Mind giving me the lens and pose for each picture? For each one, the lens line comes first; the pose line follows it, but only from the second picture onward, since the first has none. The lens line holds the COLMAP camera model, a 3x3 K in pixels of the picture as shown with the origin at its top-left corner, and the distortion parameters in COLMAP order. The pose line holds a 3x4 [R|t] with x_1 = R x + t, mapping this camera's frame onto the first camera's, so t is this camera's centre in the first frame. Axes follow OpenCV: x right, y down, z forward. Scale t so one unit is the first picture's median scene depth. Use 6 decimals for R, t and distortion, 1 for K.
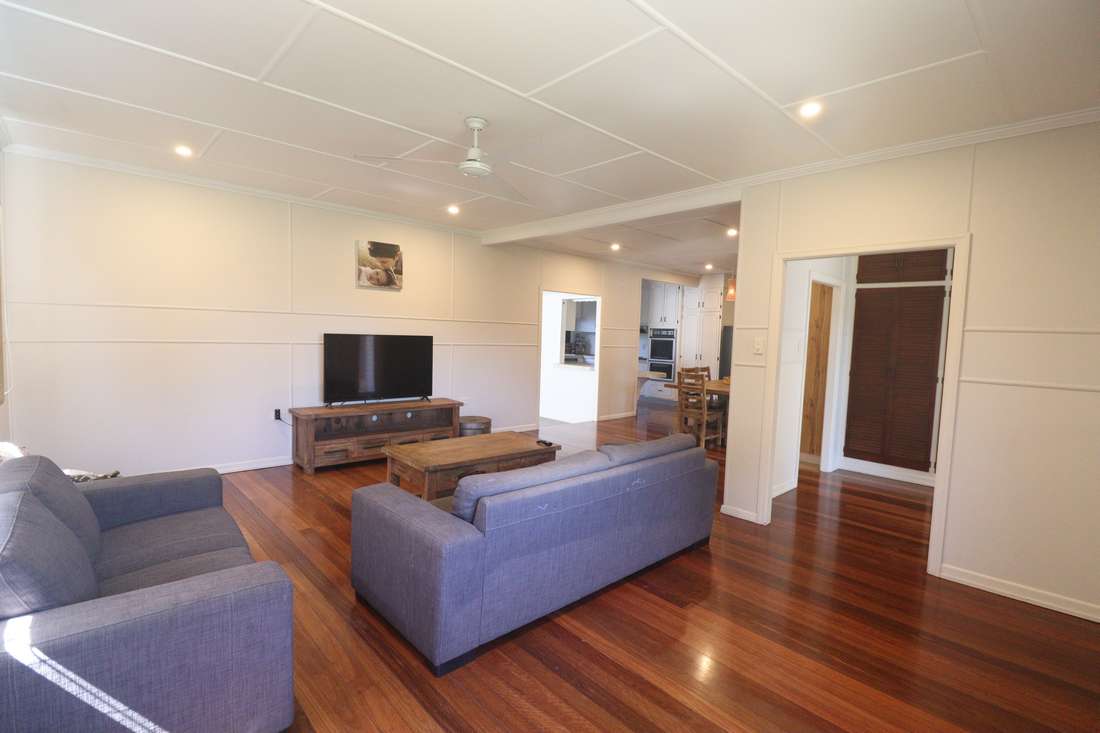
lens RADIAL K [[512.6, 0, 555.1], [0, 512.6, 368.7], [0, 0, 1]] dist [-0.005152, -0.000690]
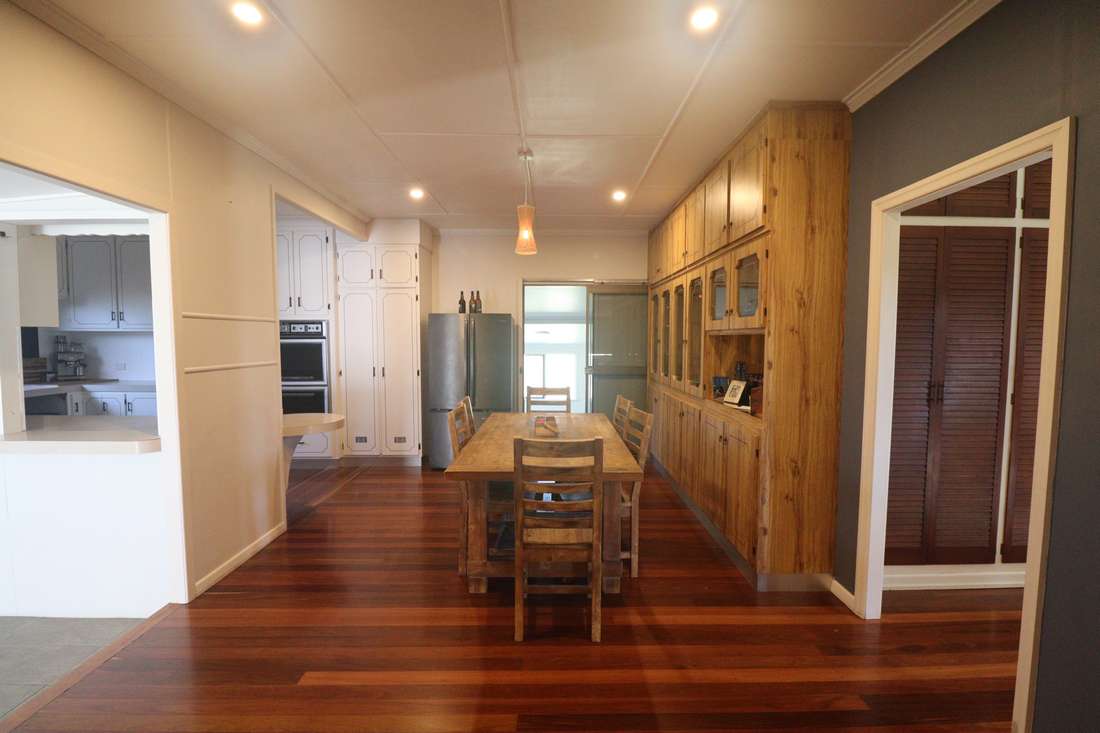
lens RADIAL K [[512.6, 0, 555.1], [0, 512.6, 368.7], [0, 0, 1]] dist [-0.005152, -0.000690]
pose [[0.674204, -0.075982, 0.734627, 0.009182], [0.070690, 0.996766, 0.038219, -0.033780], [-0.735155, 0.026163, 0.677394, 0.499433]]
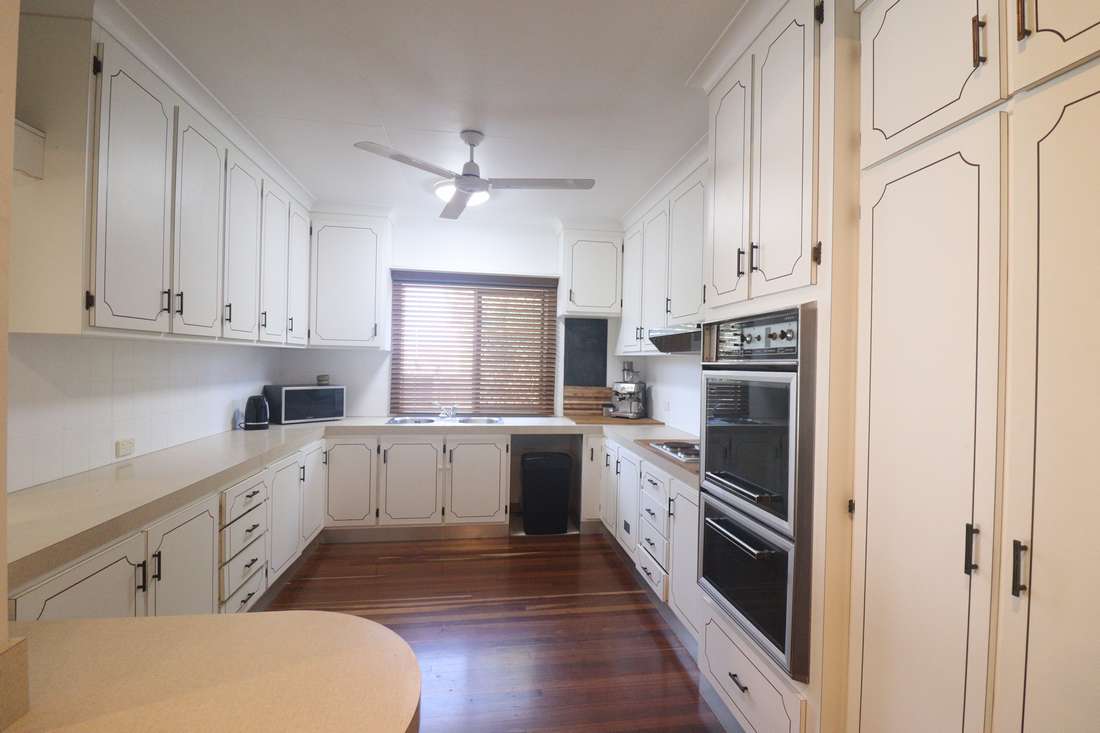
lens RADIAL K [[512.6, 0, 555.1], [0, 512.6, 368.7], [0, 0, 1]] dist [-0.005152, -0.000690]
pose [[0.824568, -0.004095, -0.565748, 0.267136], [-0.035599, 0.997617, -0.059106, -0.050995], [0.564642, 0.068877, 0.822457, 0.872858]]
